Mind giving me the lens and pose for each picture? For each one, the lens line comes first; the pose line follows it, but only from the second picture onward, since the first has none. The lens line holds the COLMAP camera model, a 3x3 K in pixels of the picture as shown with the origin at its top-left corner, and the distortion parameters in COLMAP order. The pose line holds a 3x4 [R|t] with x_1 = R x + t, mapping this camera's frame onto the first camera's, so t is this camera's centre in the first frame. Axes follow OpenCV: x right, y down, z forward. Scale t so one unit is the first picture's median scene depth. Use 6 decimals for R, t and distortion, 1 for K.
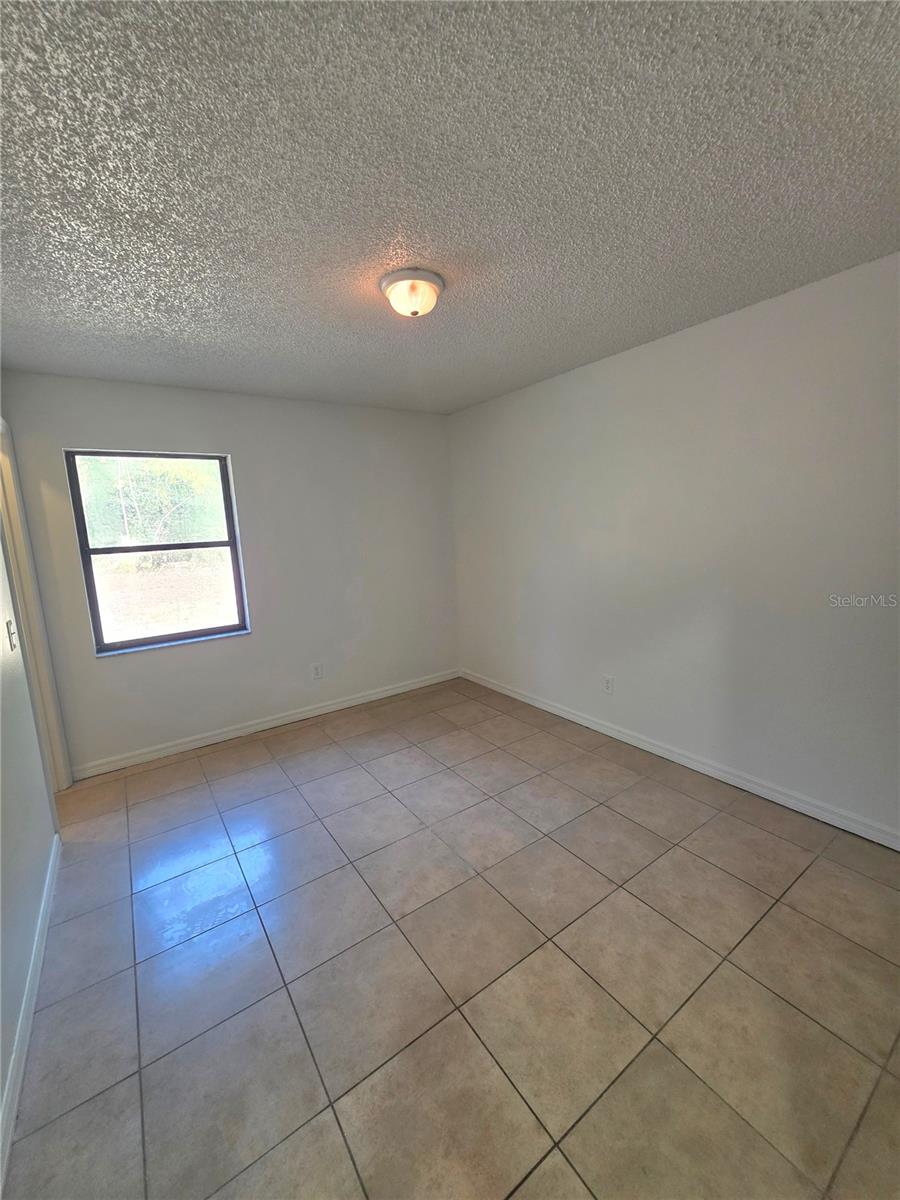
lens RADIAL K [[477.5, 0, 446.7], [0, 477.5, 592.8], [0, 0, 1]] dist [0.001298, 0.000071]
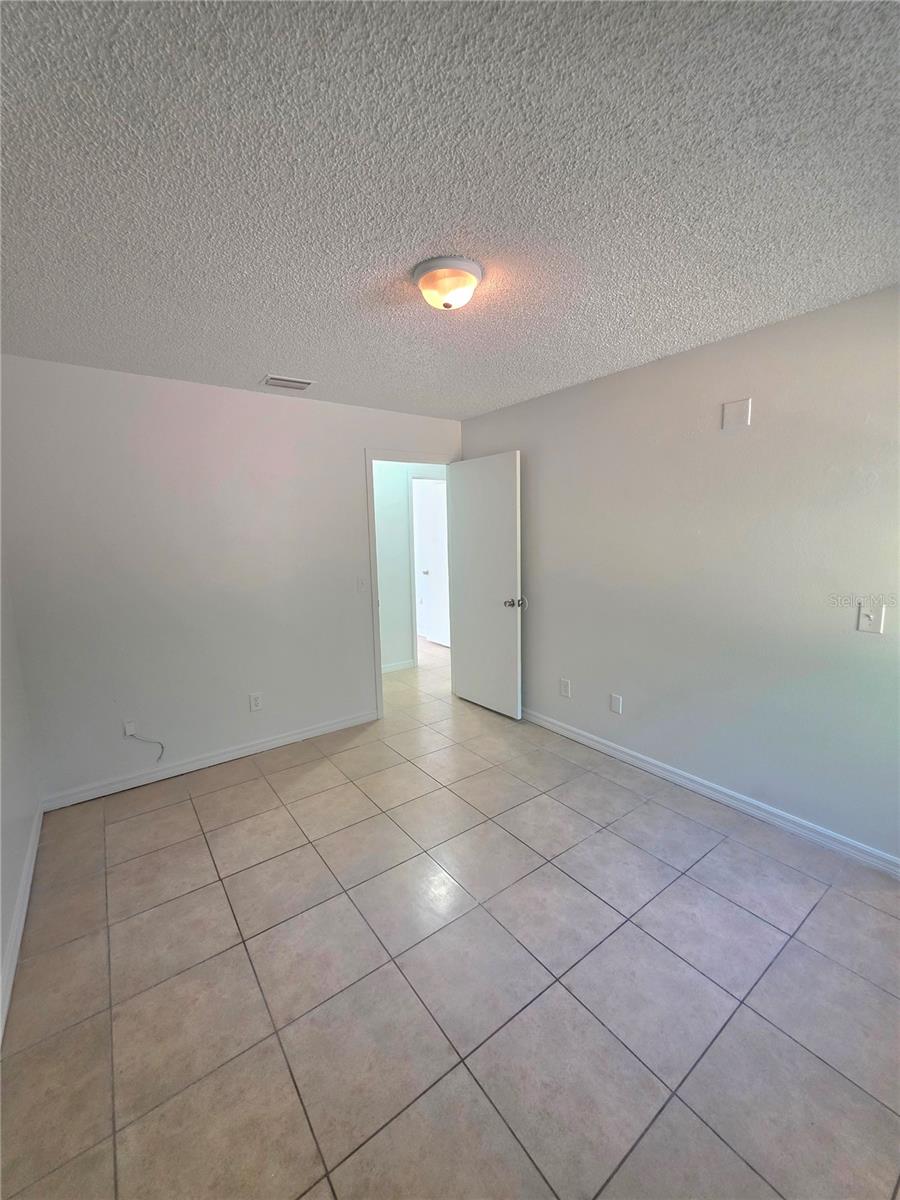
lens RADIAL K [[477.5, 0, 446.7], [0, 477.5, 592.8], [0, 0, 1]] dist [0.001298, 0.000071]
pose [[-0.997586, 0.068220, -0.013005, -0.007935], [0.061818, 0.957604, 0.281377, -0.273228], [0.031649, 0.279894, -0.959509, 1.743977]]
